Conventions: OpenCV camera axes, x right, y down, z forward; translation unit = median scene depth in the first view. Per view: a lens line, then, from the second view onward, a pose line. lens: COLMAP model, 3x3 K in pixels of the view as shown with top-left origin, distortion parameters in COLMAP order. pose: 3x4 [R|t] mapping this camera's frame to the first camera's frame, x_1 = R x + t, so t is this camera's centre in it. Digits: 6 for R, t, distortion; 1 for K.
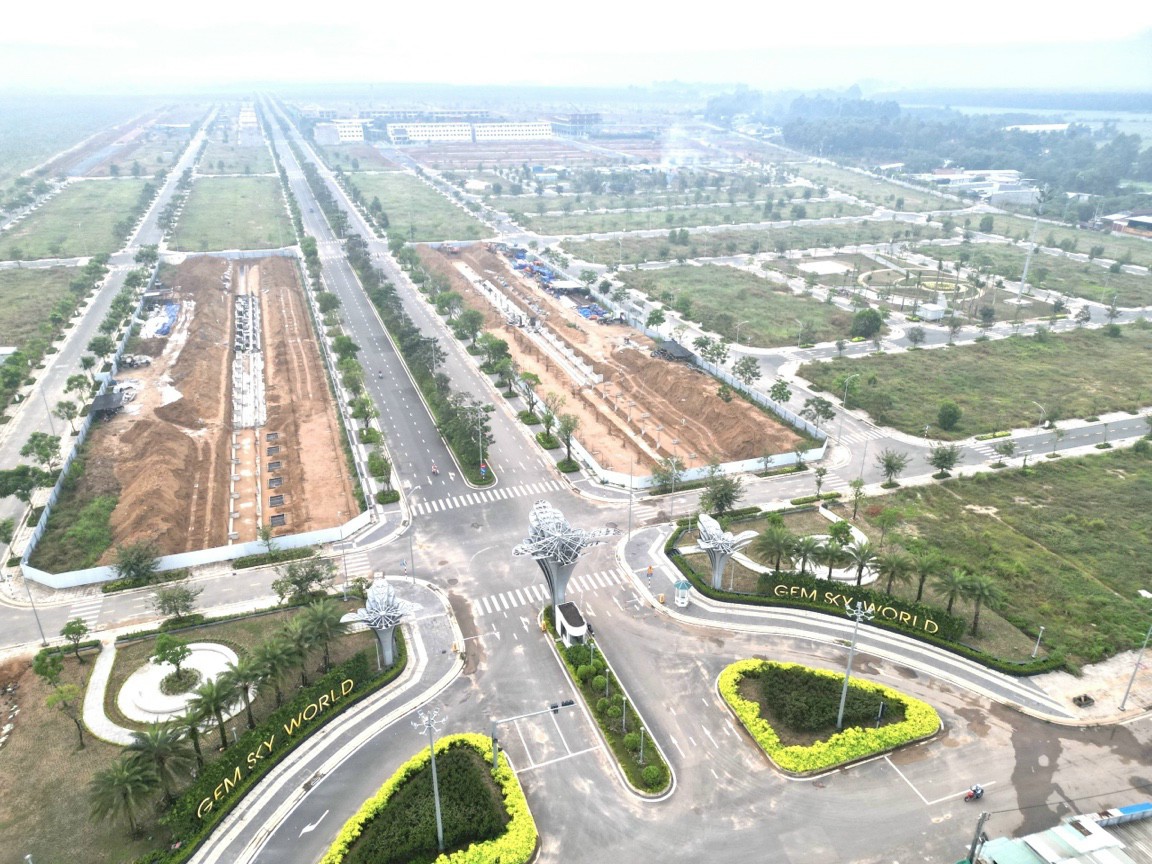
lens RADIAL K [[798.3, 0, 576.0], [0, 798.3, 432.0], [0, 0, 1]] dist [0.071004, -0.061757]
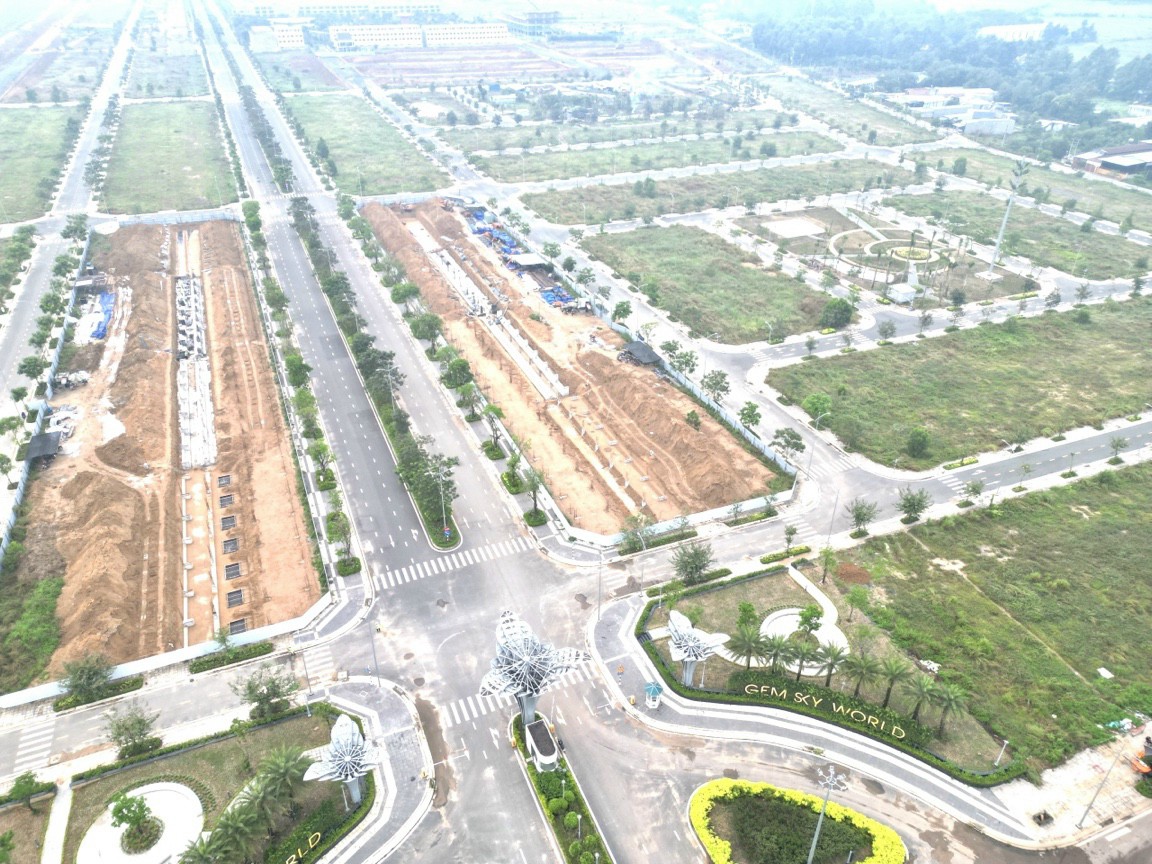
lens RADIAL K [[798.3, 0, 576.0], [0, 798.3, 432.0], [0, 0, 1]] dist [0.071004, -0.061757]
pose [[0.998951, -0.021999, 0.040173, 0.002956], [0.016736, 0.991770, 0.126932, -0.161304], [-0.042634, -0.126127, 0.991098, 0.038097]]
